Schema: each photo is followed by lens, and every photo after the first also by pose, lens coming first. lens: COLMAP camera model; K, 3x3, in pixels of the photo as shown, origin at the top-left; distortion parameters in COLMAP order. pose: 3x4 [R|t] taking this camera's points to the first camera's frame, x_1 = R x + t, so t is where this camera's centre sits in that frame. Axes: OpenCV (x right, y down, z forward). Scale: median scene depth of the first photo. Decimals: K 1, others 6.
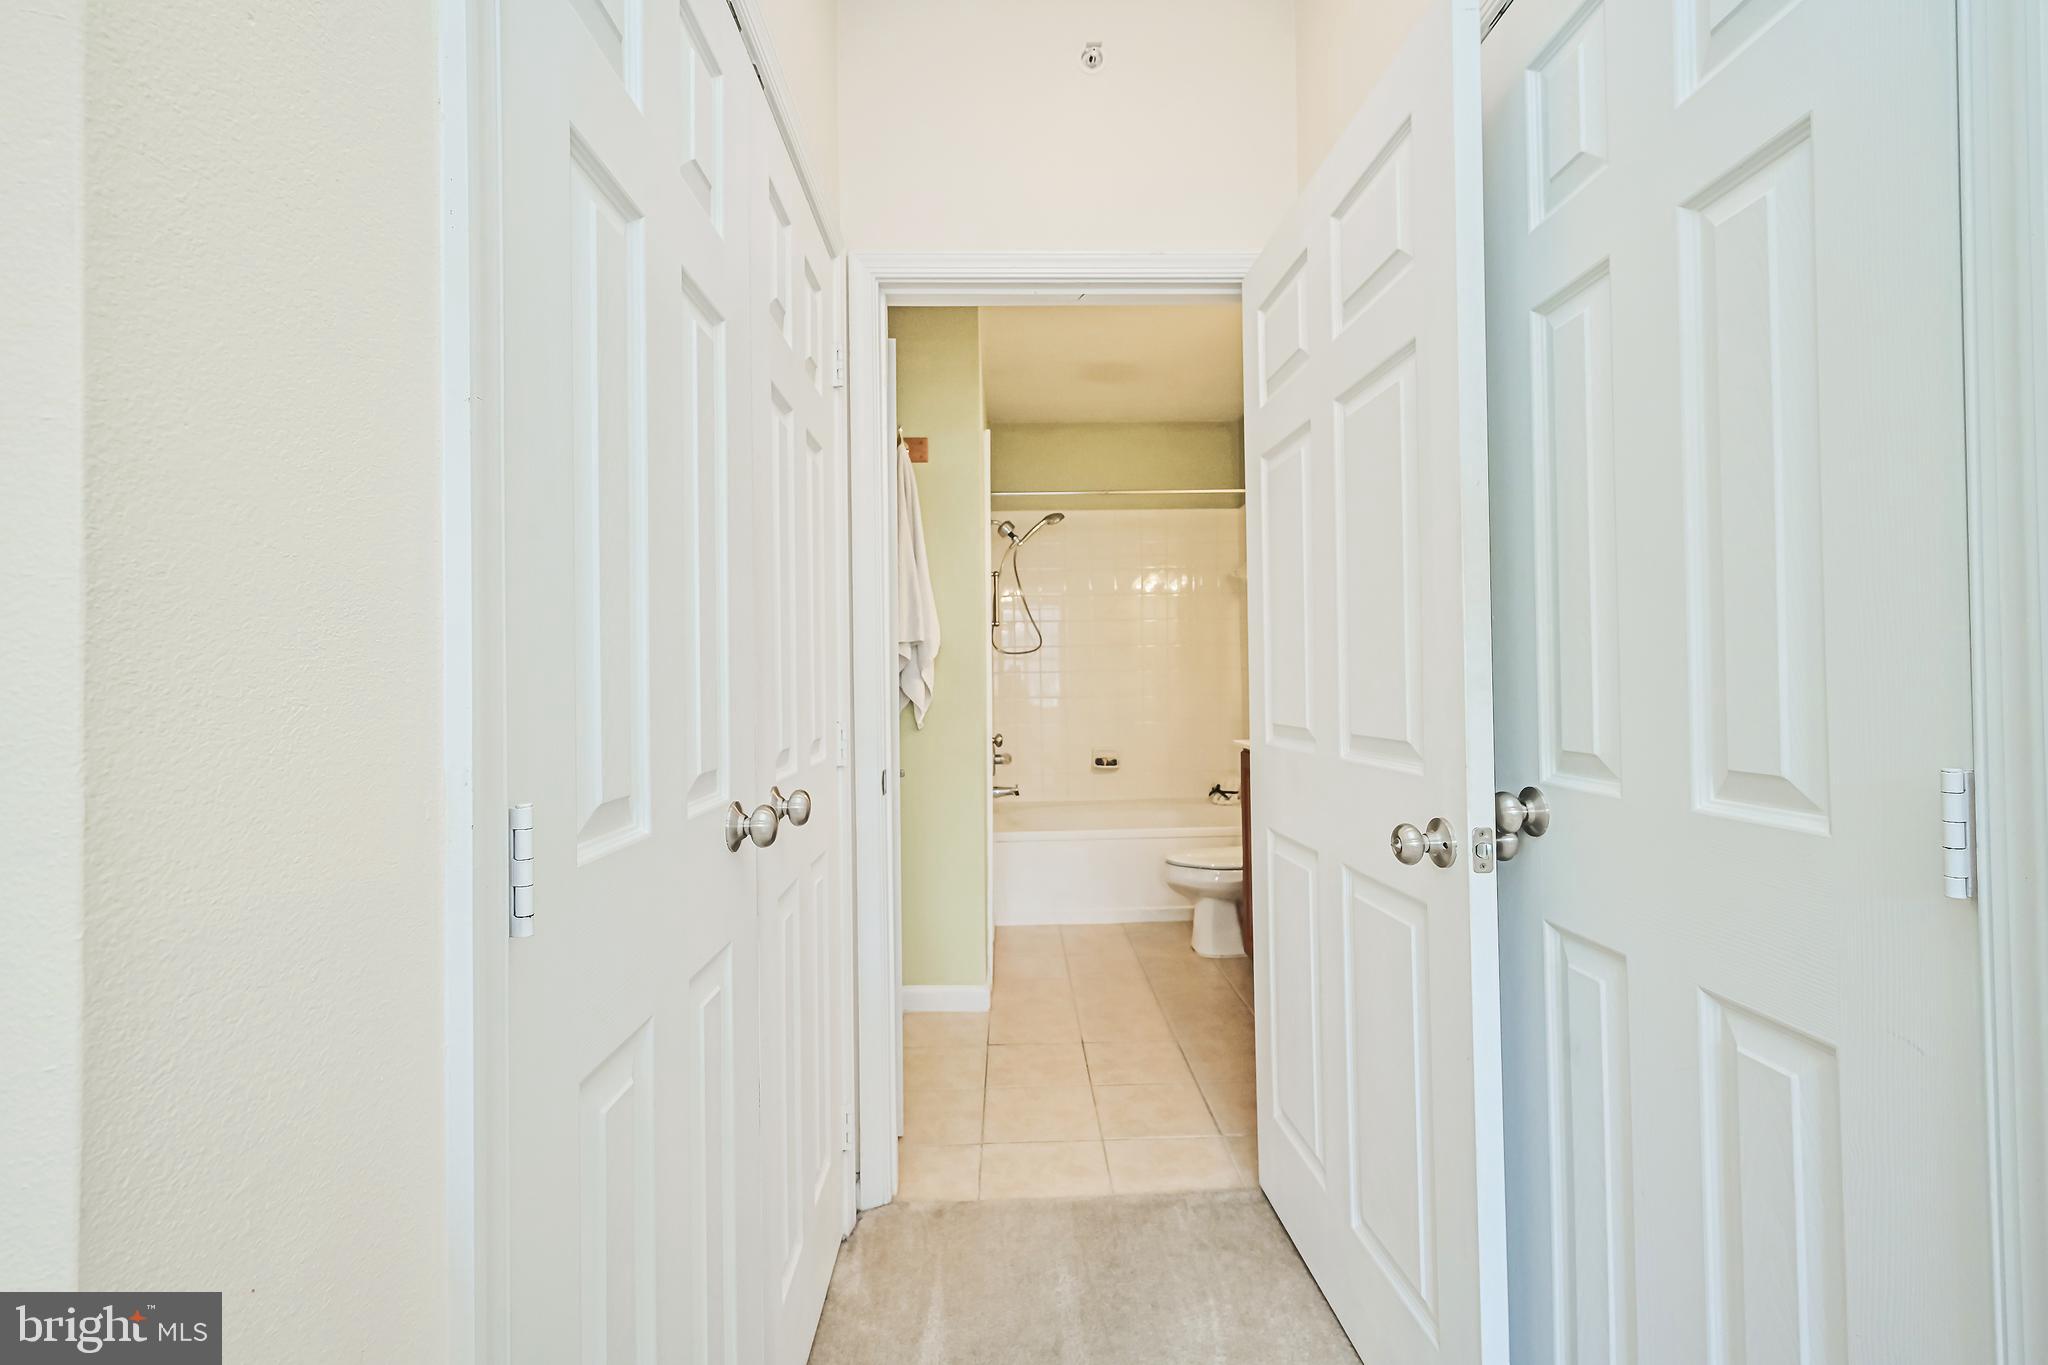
lens RADIAL K [[883.3, 0, 1024.0], [0, 883.3, 682.5], [0, 0, 1]] dist [-0.000908, -0.000066]
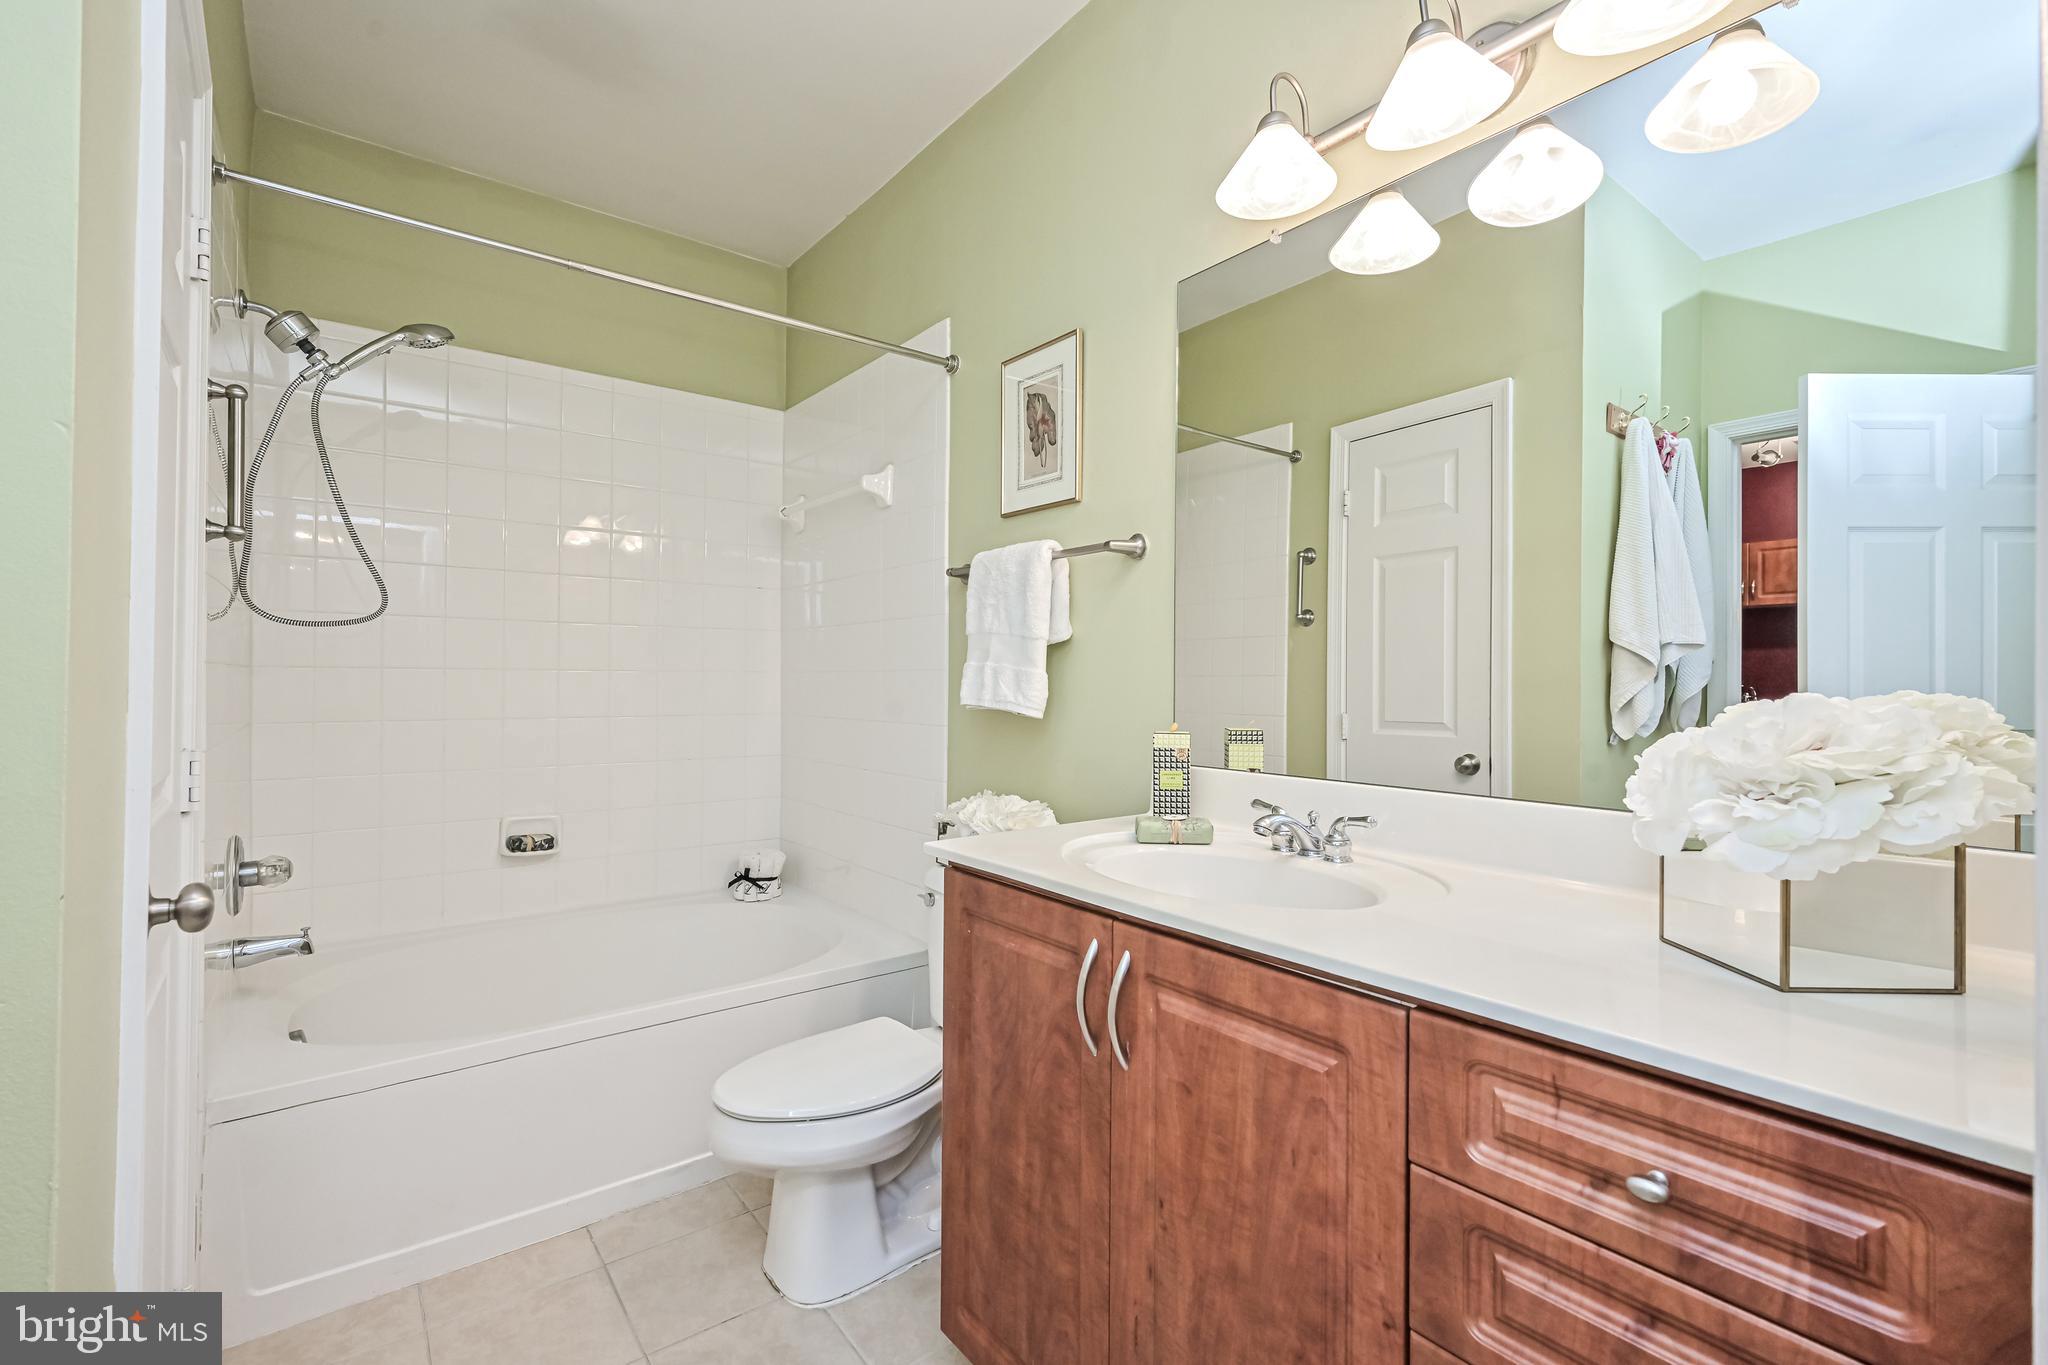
lens RADIAL K [[898.8, 0, 1017.7], [0, 898.8, 675.5], [0, 0, 1]] dist [0.000416, 0.000040]
pose [[0.810588, 0.025372, 0.585068, 0.018603], [-0.021732, 0.999676, -0.013244, -0.011326], [-0.585214, -0.001979, 0.810876, 0.579641]]
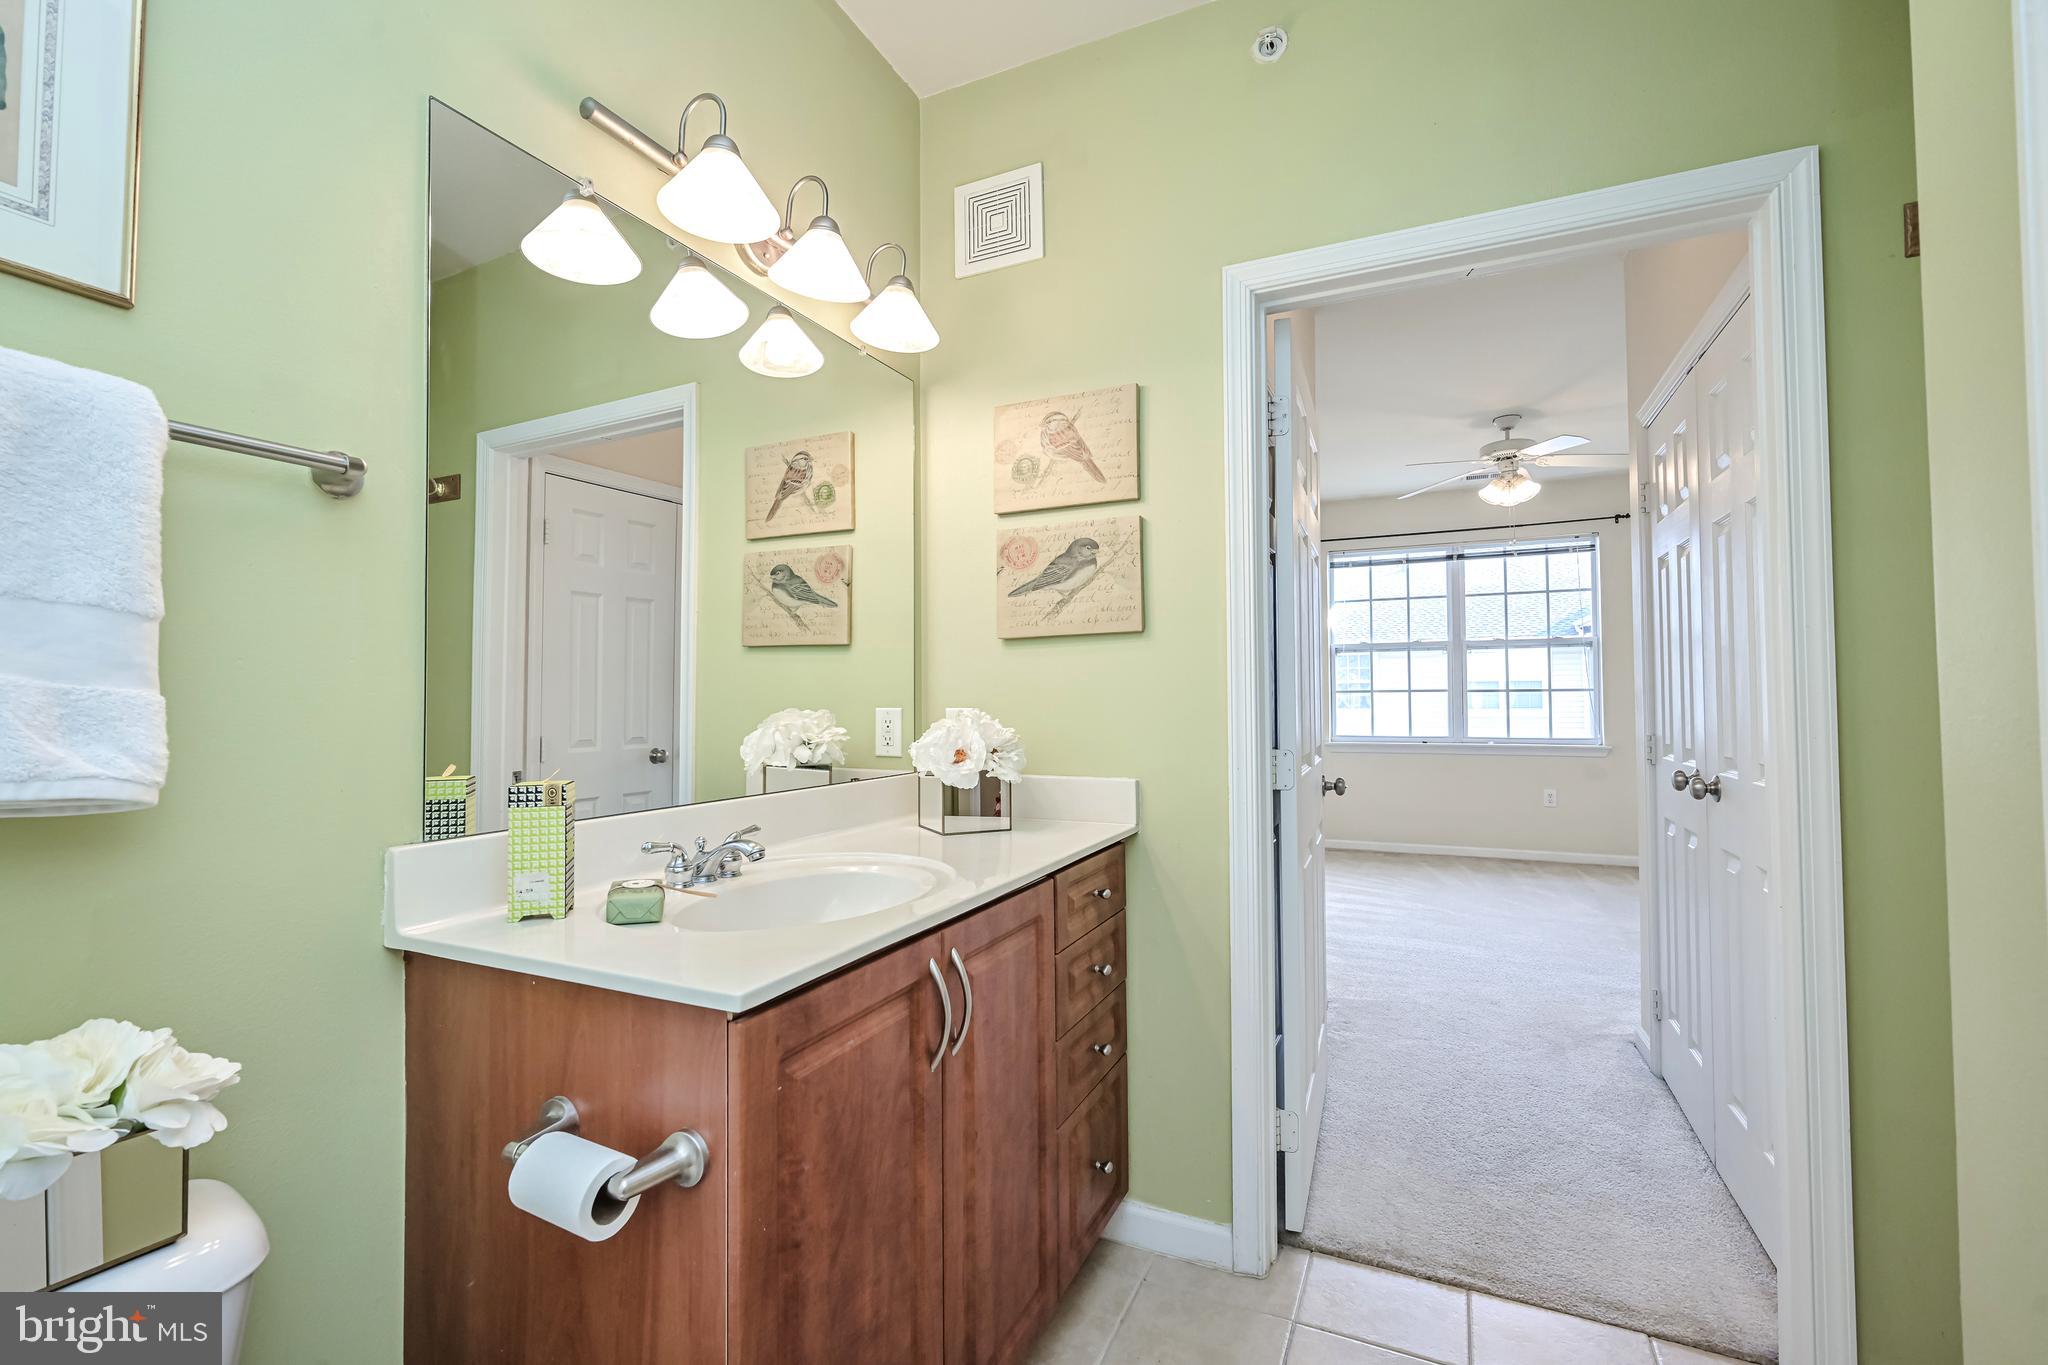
lens RADIAL K [[898.8, 0, 1017.7], [0, 898.8, 675.5], [0, 0, 1]] dist [0.000416, 0.000040]
pose [[-0.886949, 0.032643, 0.460712, 0.061712], [0.016534, 0.999104, -0.038958, -0.014338], [-0.461571, -0.026936, -0.886694, 1.389598]]
